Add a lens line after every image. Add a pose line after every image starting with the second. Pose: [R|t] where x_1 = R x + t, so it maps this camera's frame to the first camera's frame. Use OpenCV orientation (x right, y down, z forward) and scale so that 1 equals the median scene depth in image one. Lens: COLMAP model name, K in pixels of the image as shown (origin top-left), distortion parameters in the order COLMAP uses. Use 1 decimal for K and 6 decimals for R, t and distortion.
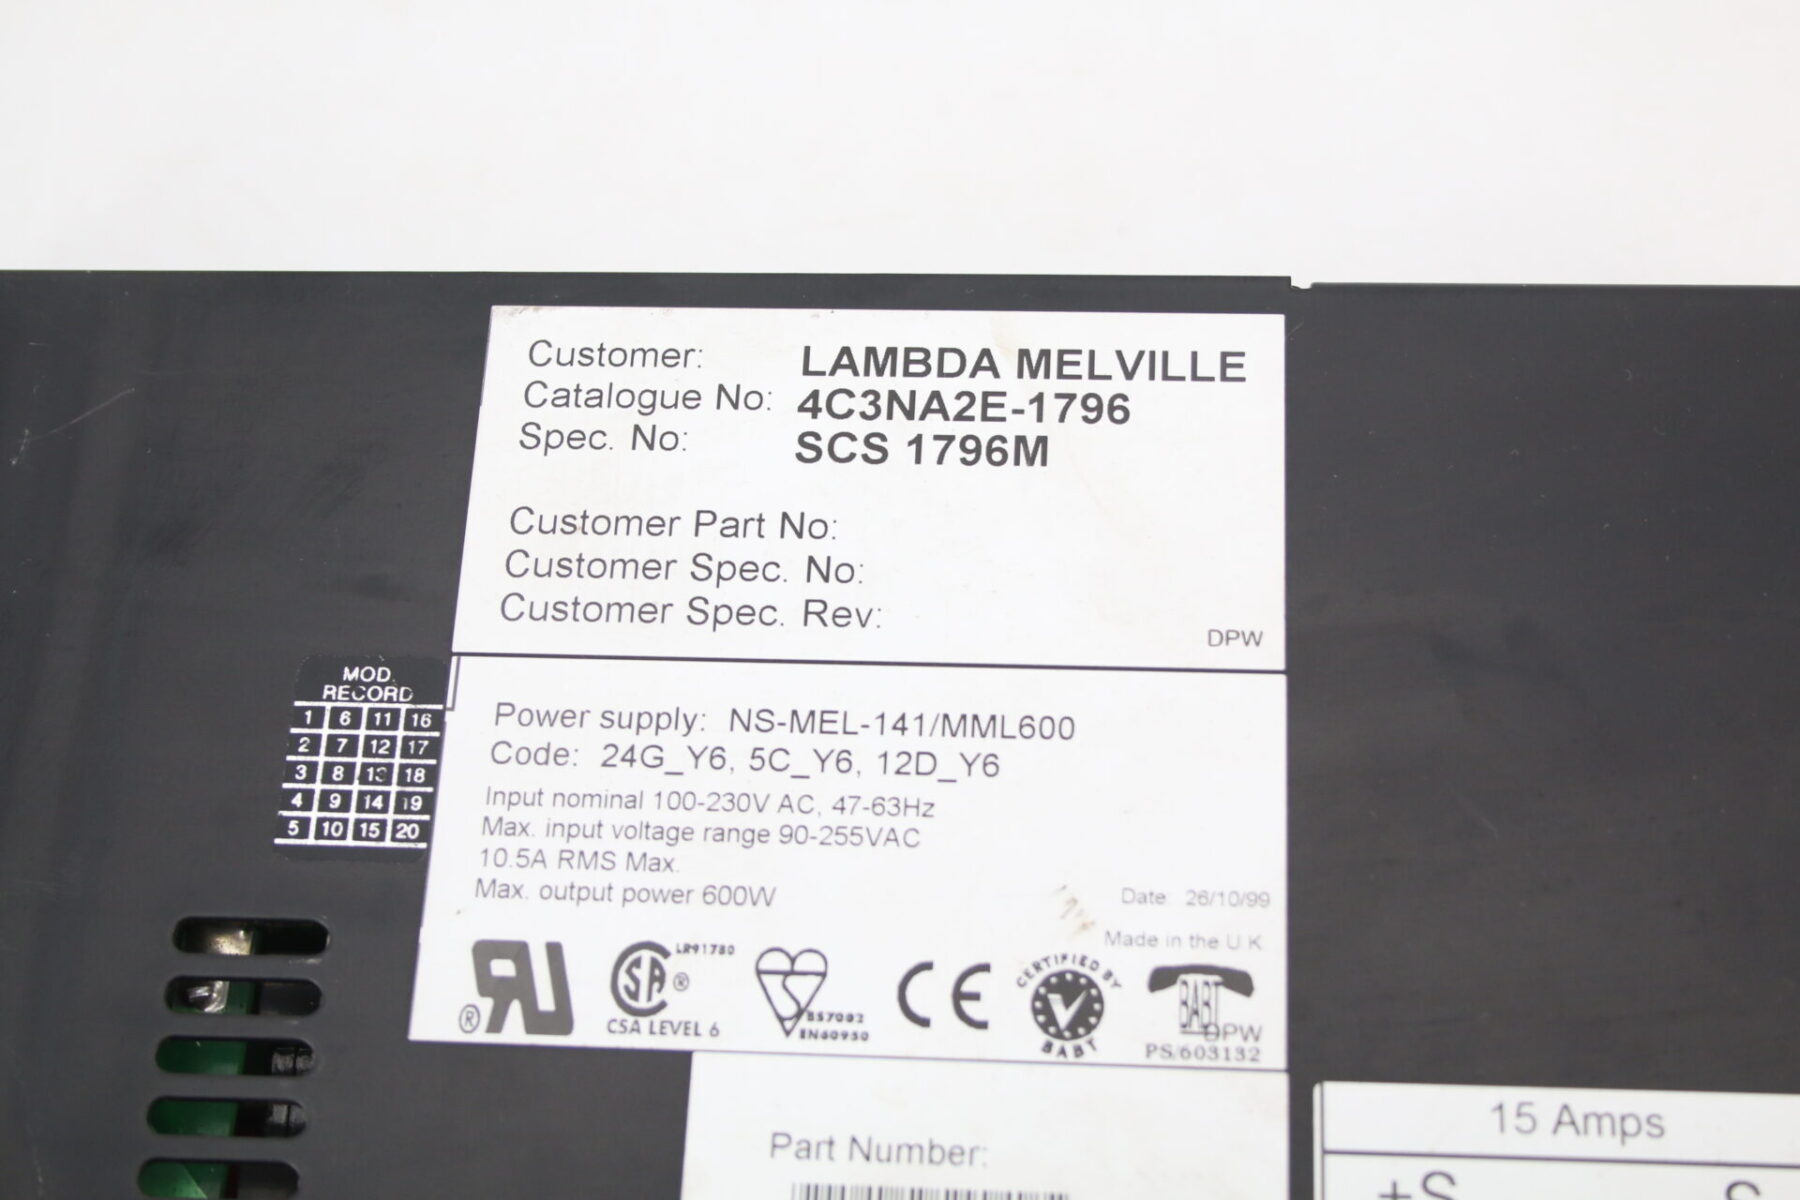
lens RADIAL K [[2814.0, 0, 890.6], [0, 2814.0, 596.9], [0, 0, 1]] dist [-0.008065, 0.000000]
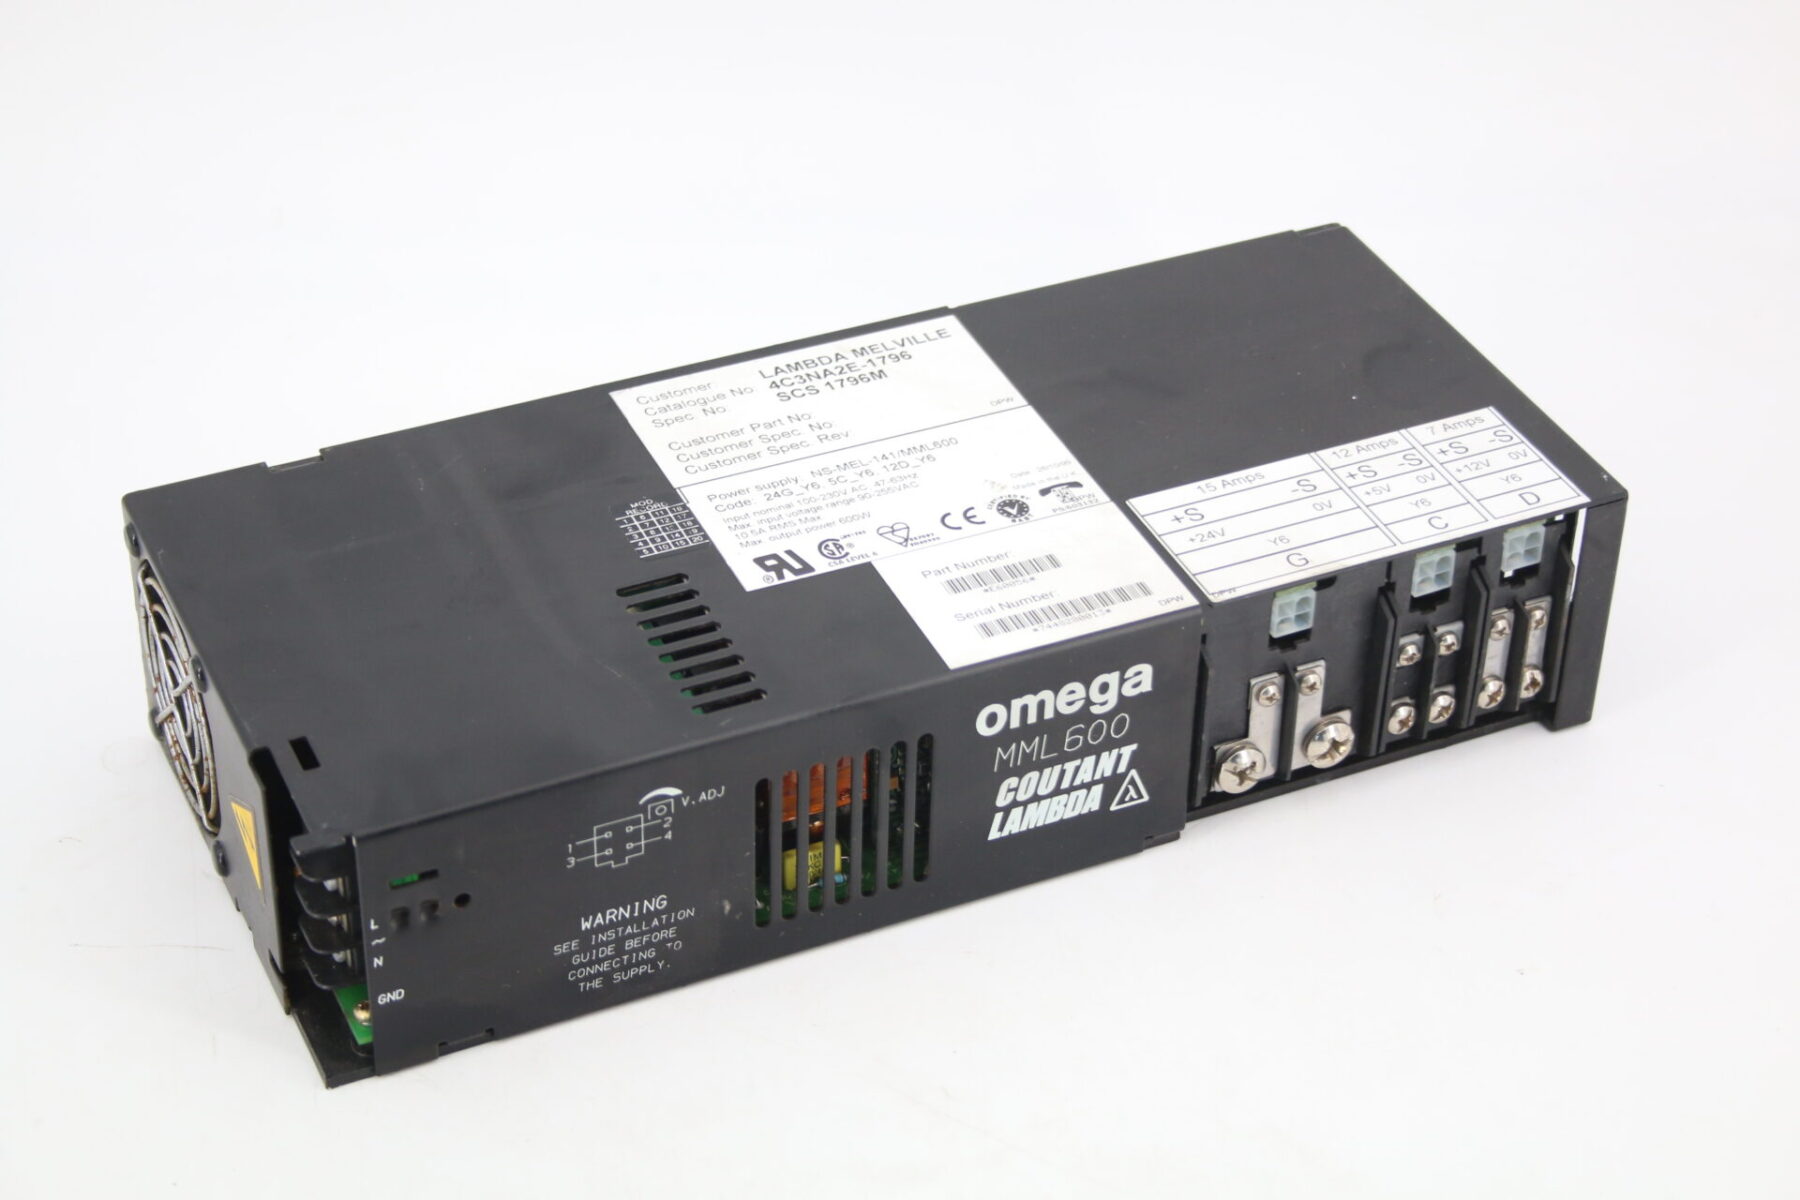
lens RADIAL K [[3664.3, 0, 901.7], [0, 3664.3, 593.5], [0, 0, 1]] dist [0.018275, 0.000000]
pose [[0.884180, -0.199220, 0.422536, -1.226074], [0.394386, 0.803115, -0.446617, 1.427571], [-0.250370, 0.561532, 0.788668, -1.200628]]
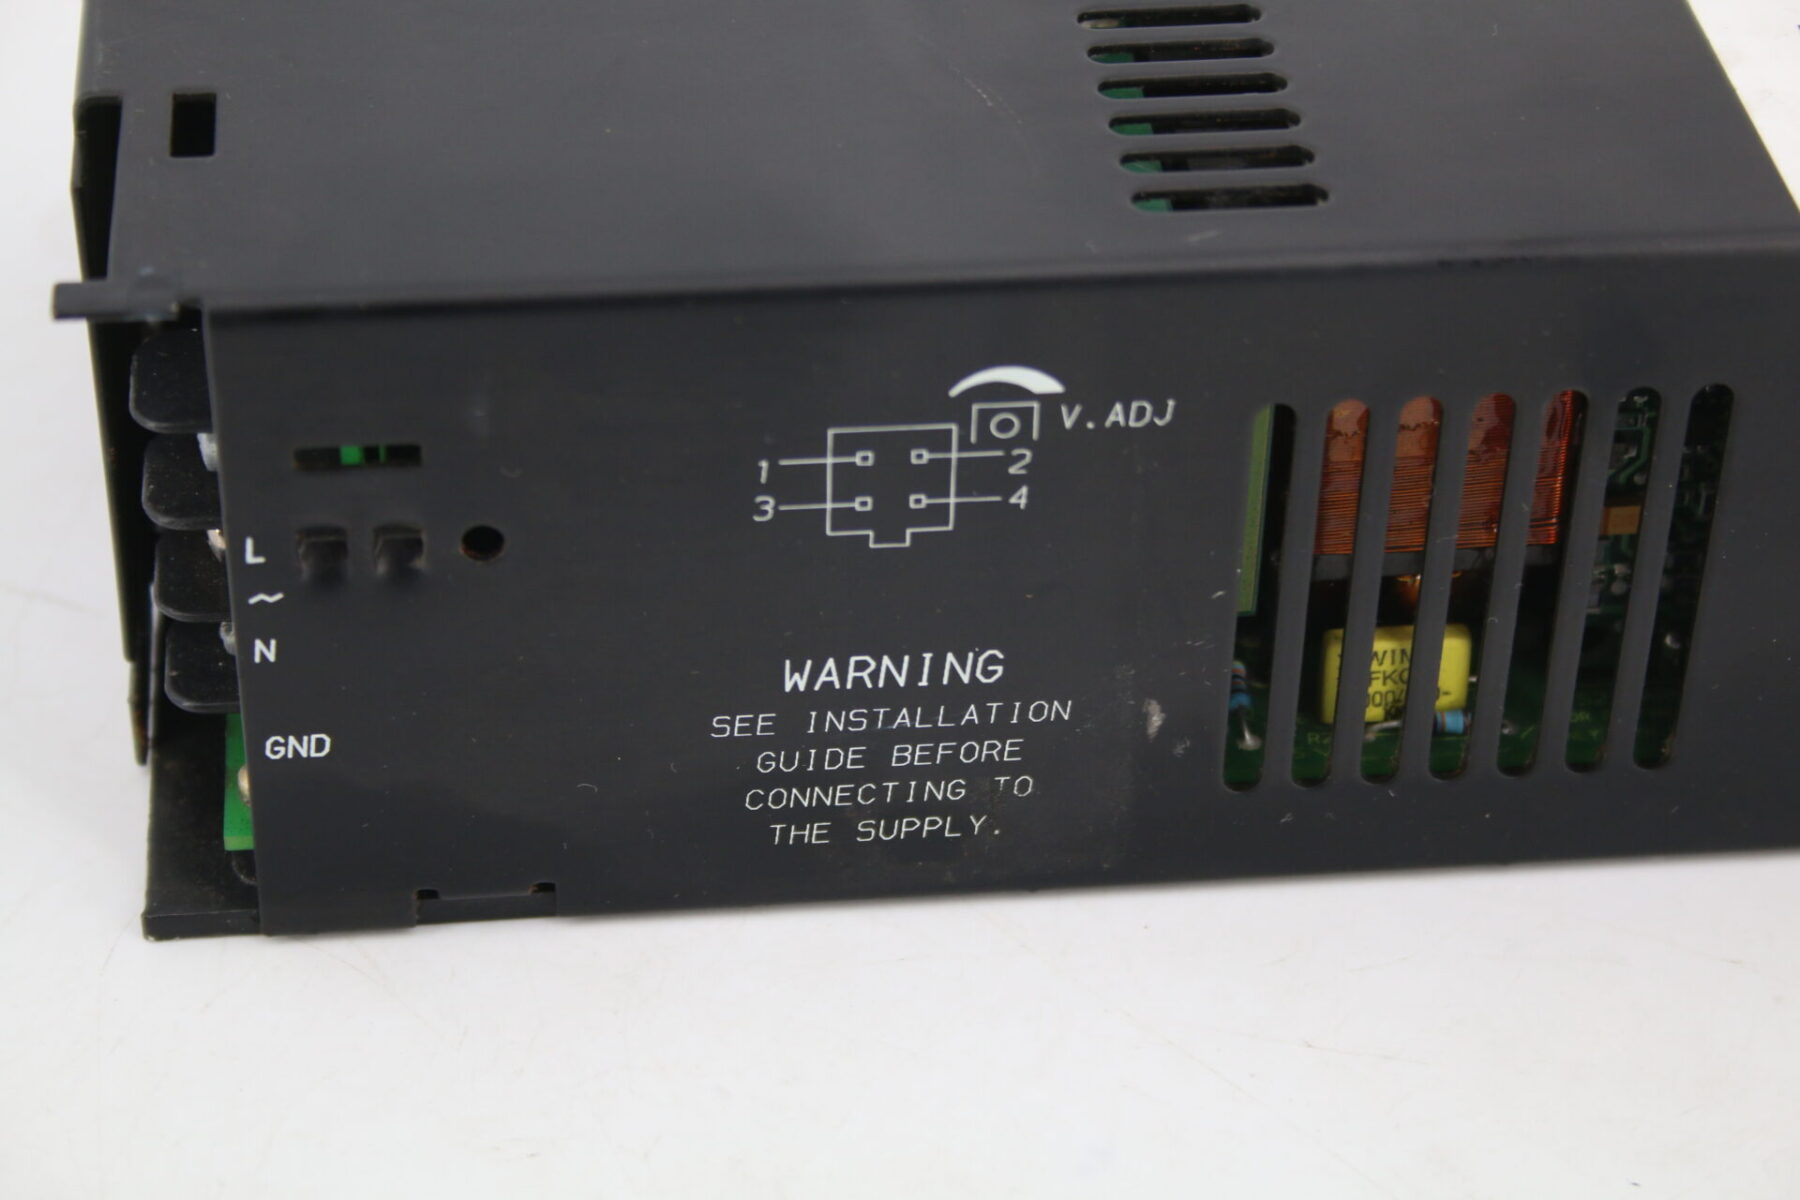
lens RADIAL K [[4067.0, 0, 902.7], [0, 4067.0, 598.3], [0, 0, 1]] dist [0.083225, 0.000000]
pose [[0.981582, -0.014784, 0.190468, -0.554971], [0.113578, 0.846830, -0.519596, 0.960050], [-0.153612, 0.531659, 0.832912, 0.052515]]
